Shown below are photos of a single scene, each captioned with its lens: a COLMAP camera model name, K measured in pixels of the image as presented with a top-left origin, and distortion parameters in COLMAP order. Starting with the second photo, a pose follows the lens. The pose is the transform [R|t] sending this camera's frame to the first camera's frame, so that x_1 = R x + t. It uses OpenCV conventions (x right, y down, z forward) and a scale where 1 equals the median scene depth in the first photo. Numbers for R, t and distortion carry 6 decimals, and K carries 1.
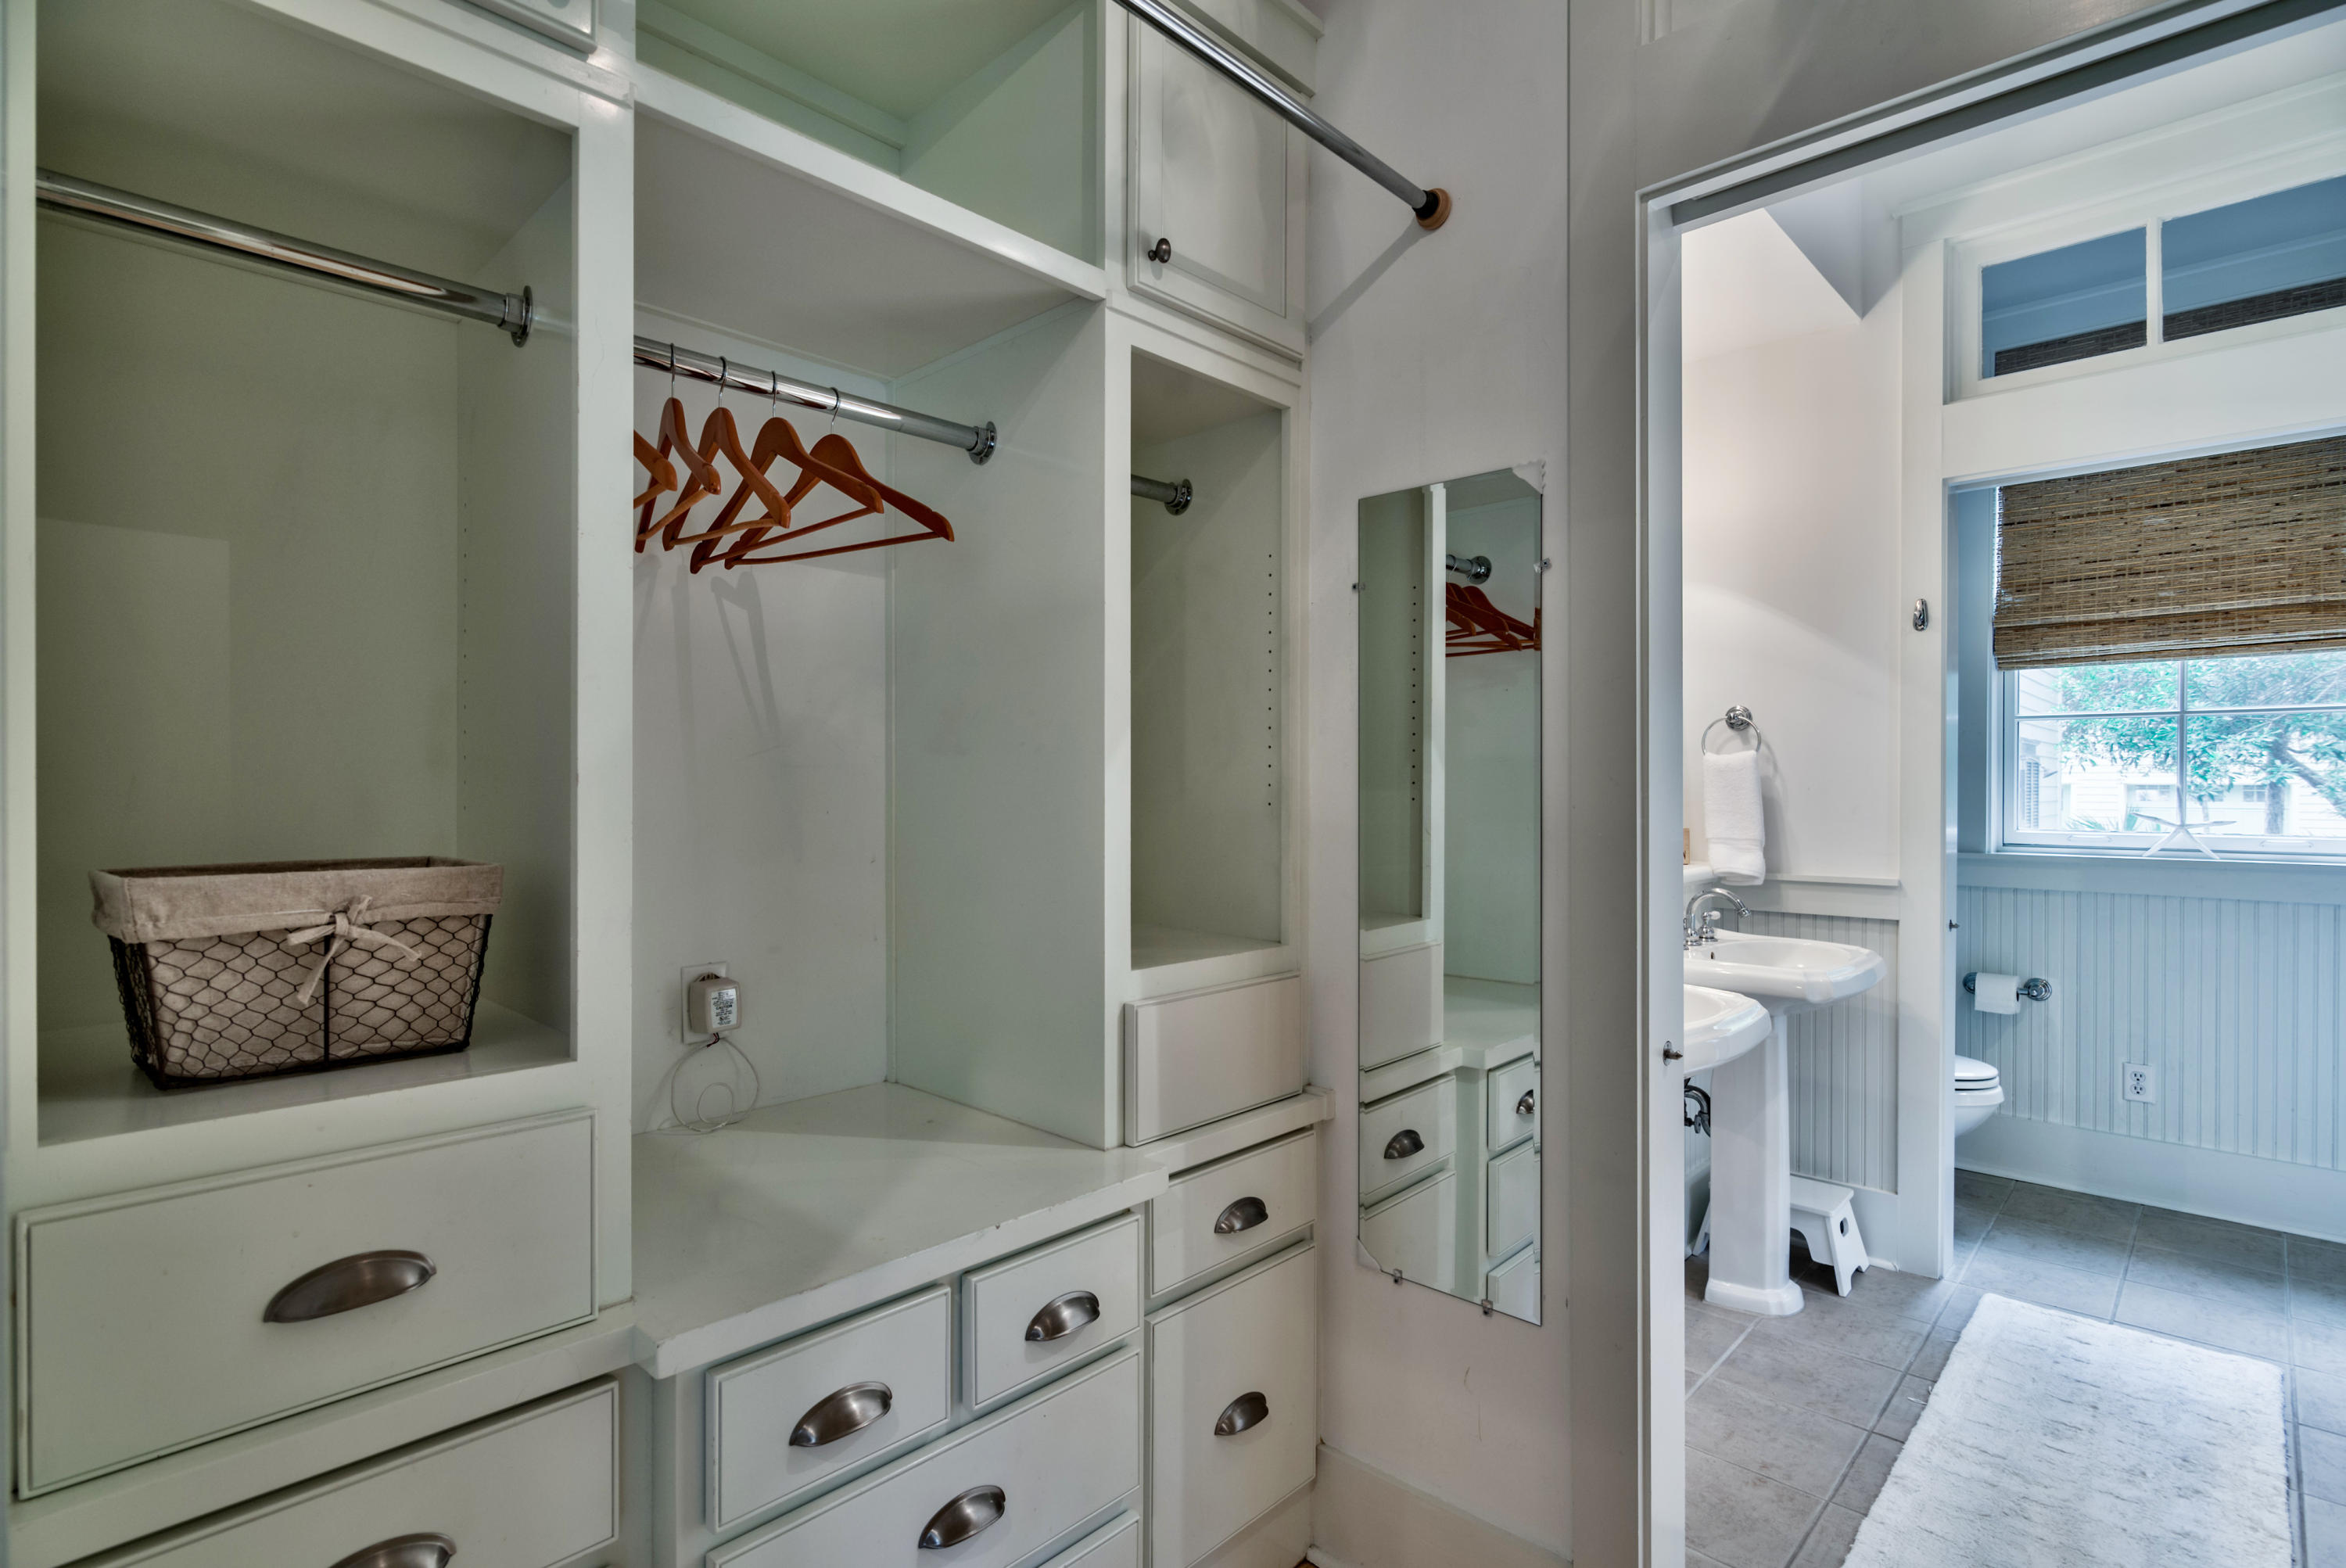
lens RADIAL K [[1141.7, 0, 1159.4], [0, 1141.7, 790.9], [0, 0, 1]] dist [-0.005750, 0.001173]
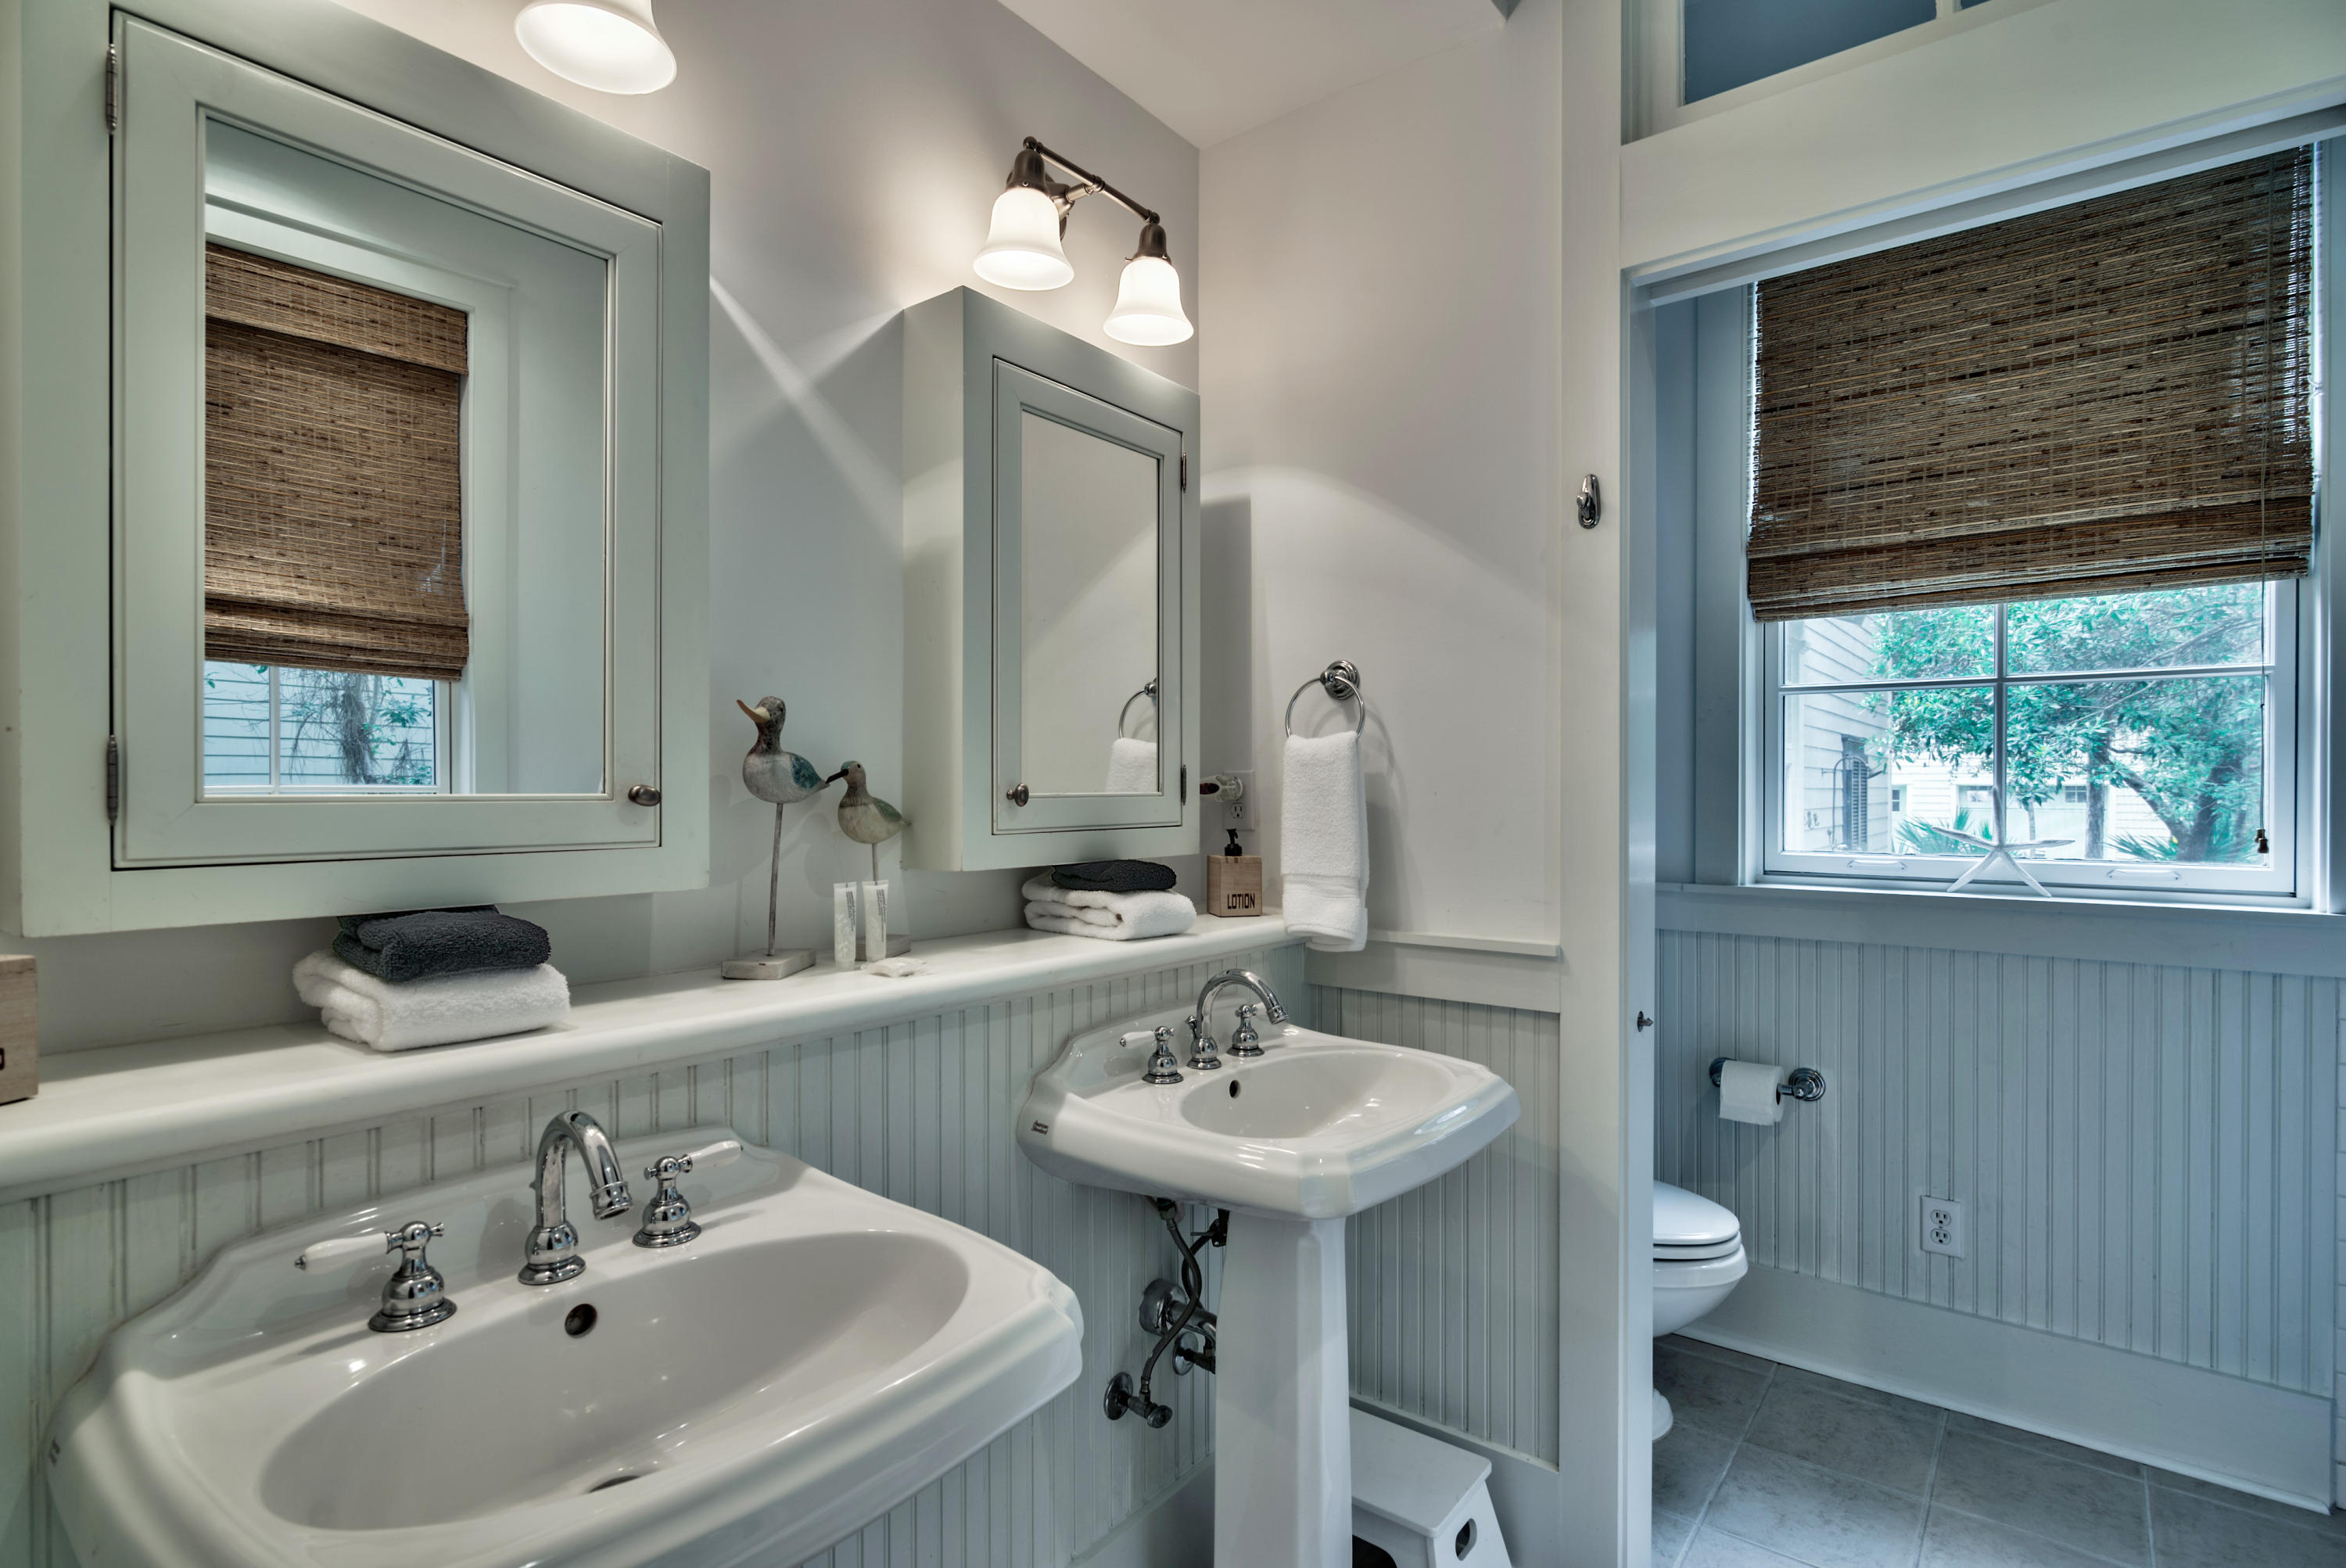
lens RADIAL K [[1146.4, 0, 1170.2], [0, 1146.4, 791.0], [0, 0, 1]] dist [-0.002118, -0.001244]
pose [[0.995101, -0.001156, 0.098853, 0.339238], [0.001274, 0.999999, -0.001125, -0.002487], [-0.098852, 0.001246, 0.995101, 0.369618]]
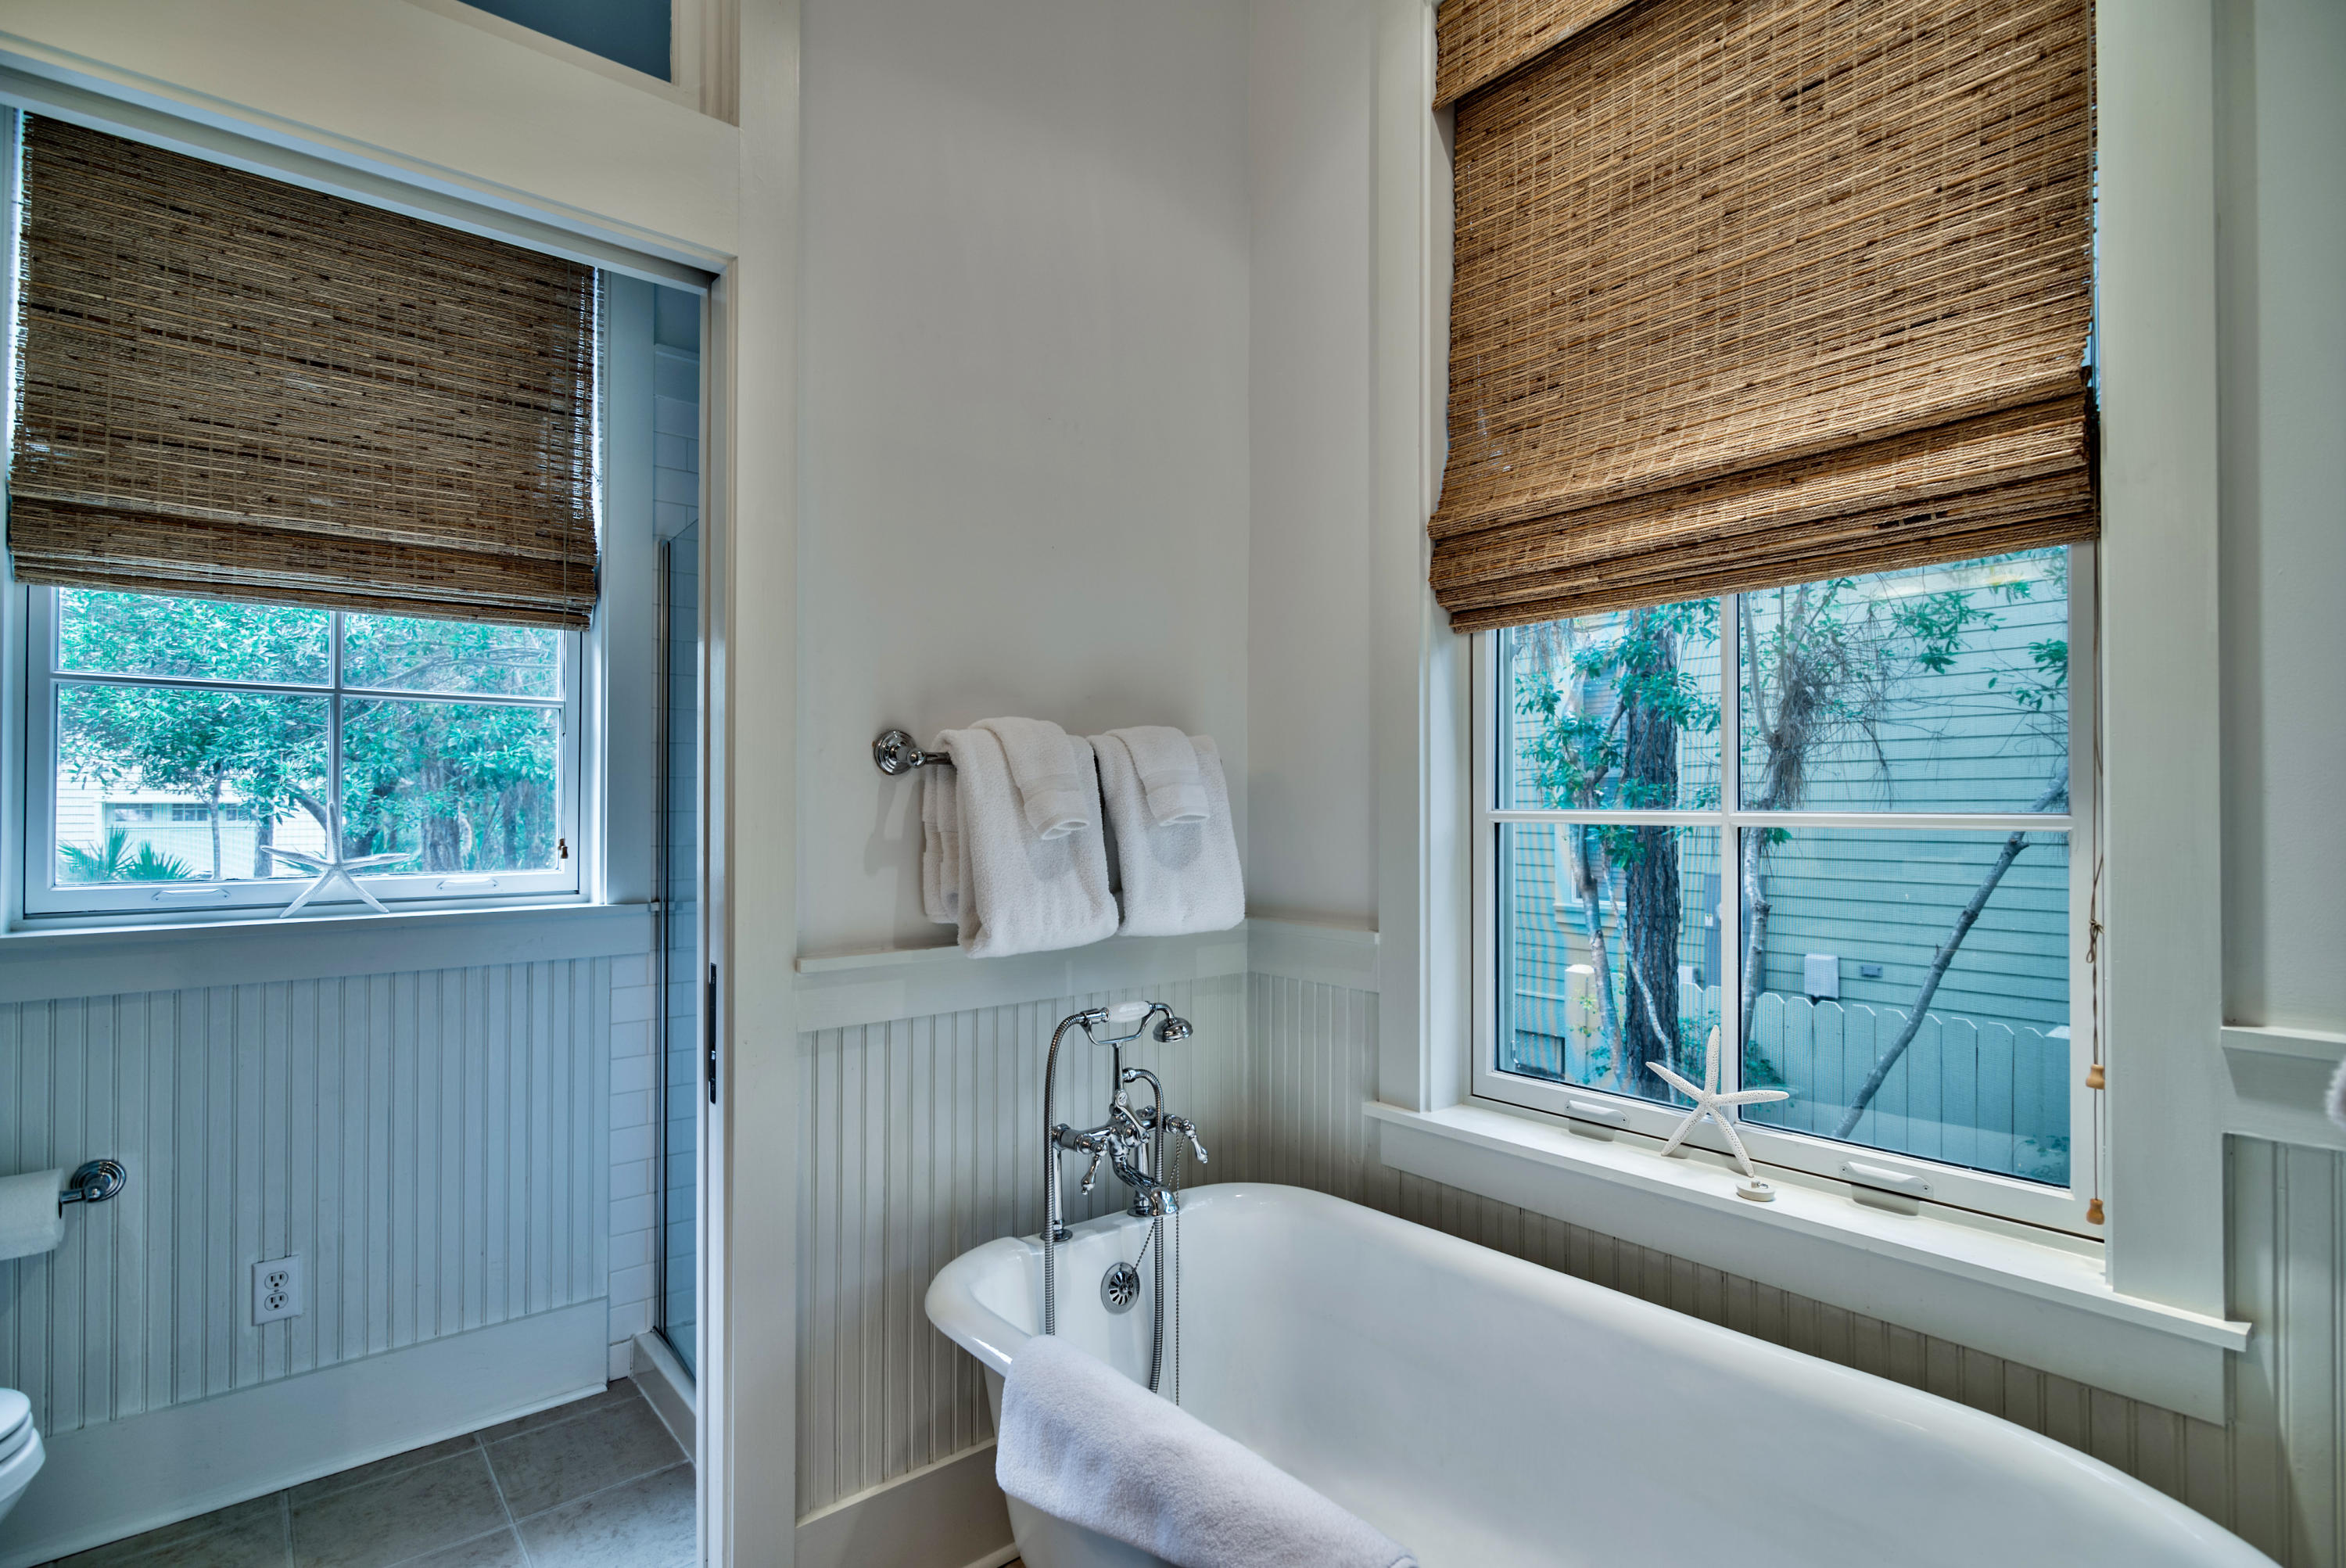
lens RADIAL K [[1141.7, 0, 1159.4], [0, 1141.7, 790.9], [0, 0, 1]] dist [-0.005750, 0.001173]
pose [[0.108298, 0.010723, 0.994061, 0.304223], [0.005385, 0.999921, -0.011372, -0.001743], [-0.994104, 0.006584, 0.108231, 0.464069]]
